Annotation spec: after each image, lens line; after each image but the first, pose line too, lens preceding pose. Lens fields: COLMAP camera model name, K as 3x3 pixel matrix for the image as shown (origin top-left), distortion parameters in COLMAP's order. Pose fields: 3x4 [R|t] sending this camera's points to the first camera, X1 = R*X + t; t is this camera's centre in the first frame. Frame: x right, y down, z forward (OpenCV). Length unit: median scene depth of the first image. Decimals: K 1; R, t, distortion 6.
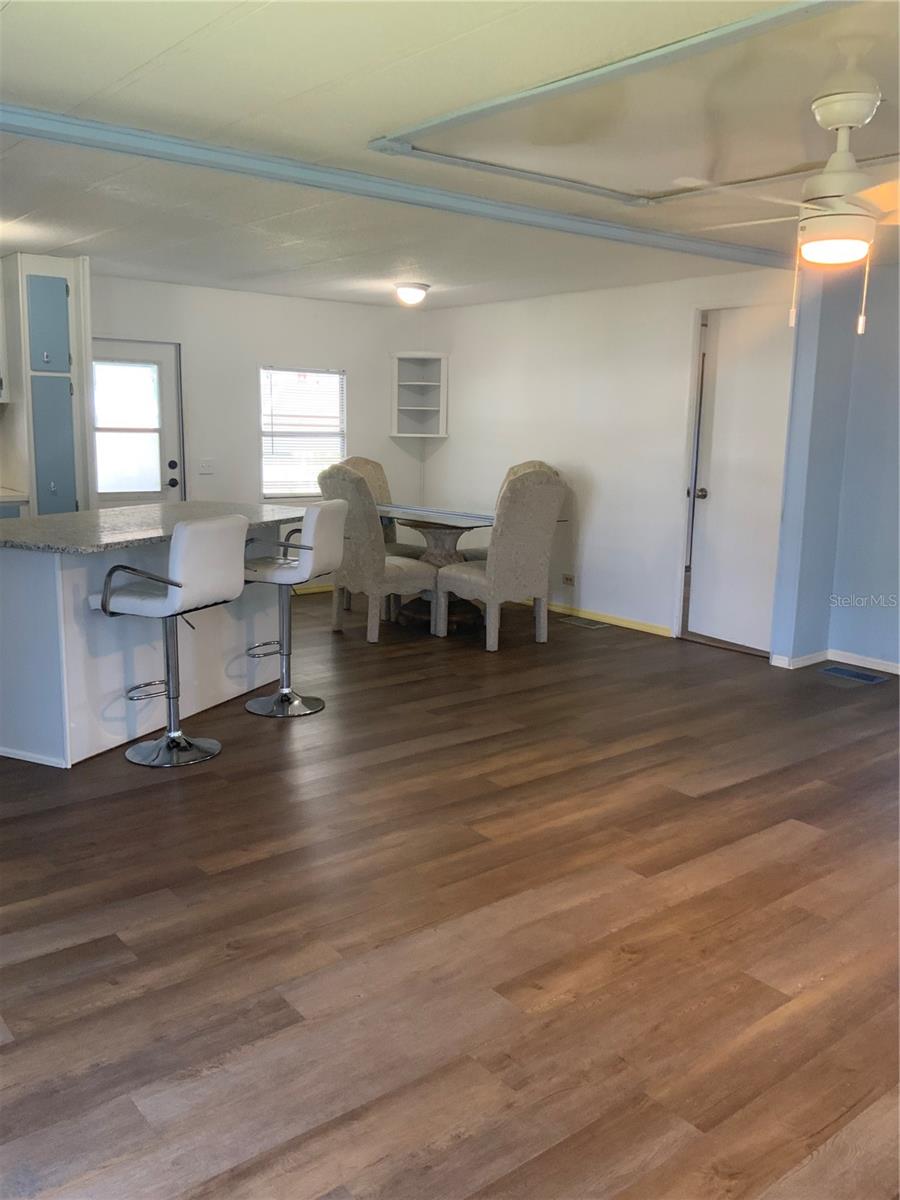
lens RADIAL K [[986.4, 0, 444.1], [0, 986.4, 600.1], [0, 0, 1]] dist [0.106519, -0.217891]
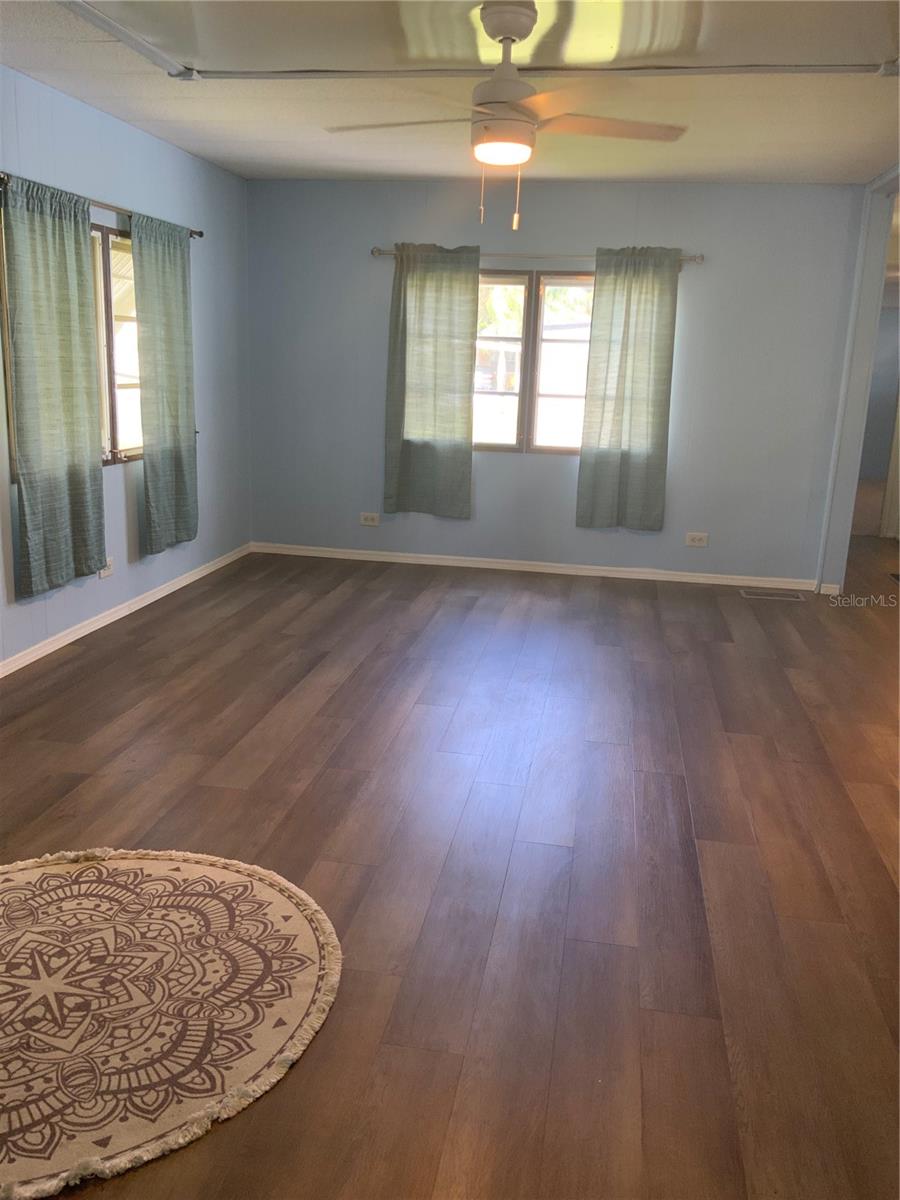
lens RADIAL K [[986.4, 0, 444.1], [0, 986.4, 600.1], [0, 0, 1]] dist [0.106519, -0.217891]
pose [[-0.749404, 0.112932, -0.652411, 0.777845], [-0.169165, 0.919987, 0.353564, -0.173587], [0.640138, 0.375328, -0.670338, 1.201416]]
